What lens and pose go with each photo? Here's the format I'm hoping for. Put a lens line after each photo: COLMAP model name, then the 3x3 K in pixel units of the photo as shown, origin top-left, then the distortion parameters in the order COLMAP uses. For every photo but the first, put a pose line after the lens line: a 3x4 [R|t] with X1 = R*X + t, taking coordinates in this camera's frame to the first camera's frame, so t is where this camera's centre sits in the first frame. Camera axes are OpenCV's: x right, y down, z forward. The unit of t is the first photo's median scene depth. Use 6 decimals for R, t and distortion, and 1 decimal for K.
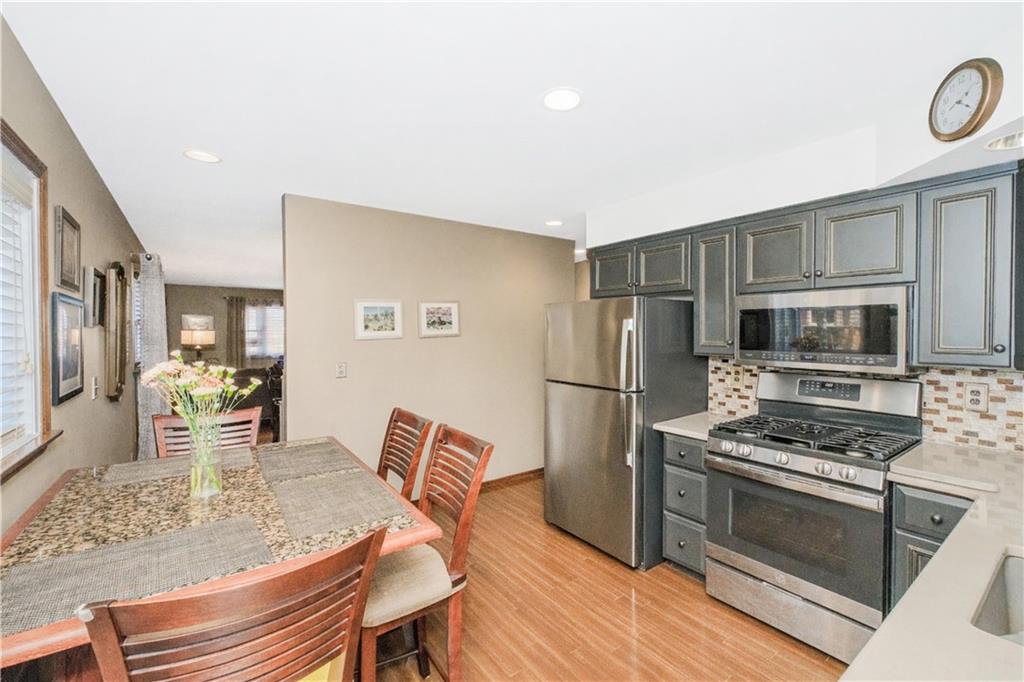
lens RADIAL K [[431.7, 0, 517.1], [0, 431.7, 340.3], [0, 0, 1]] dist [-0.000674, -0.000062]
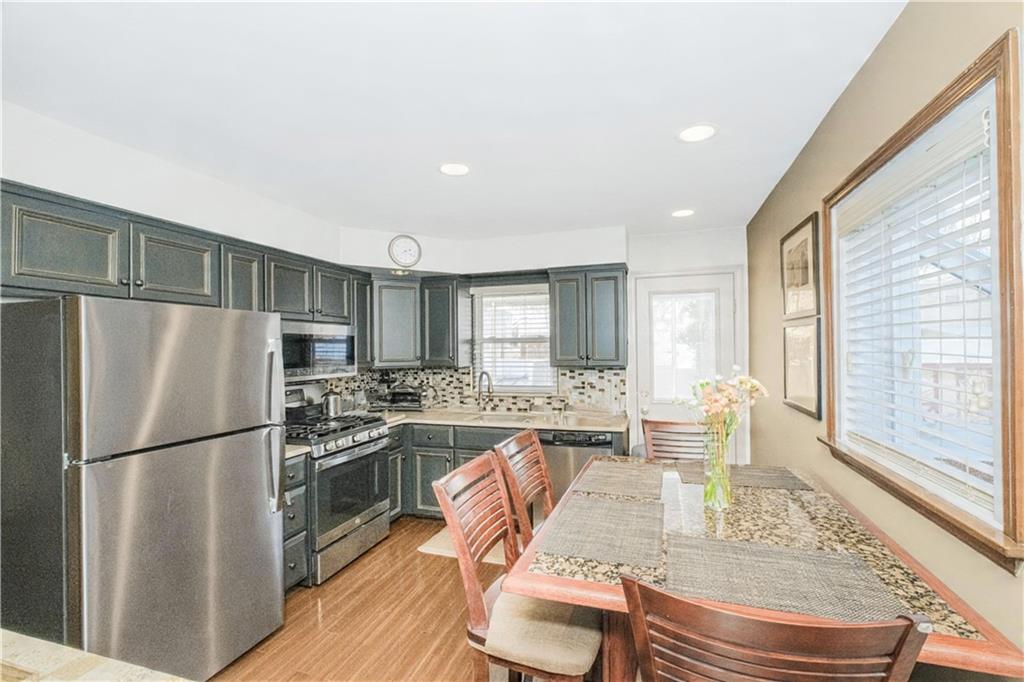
lens RADIAL K [[441.6, 0, 515.3], [0, 441.6, 347.3], [0, 0, 1]] dist [-0.000071, -0.000006]
pose [[-0.572439, 0.010088, 0.819885, -1.237515], [0.023148, 0.999725, 0.003861, -0.040097], [-0.819621, 0.021189, -0.572515, 1.880040]]
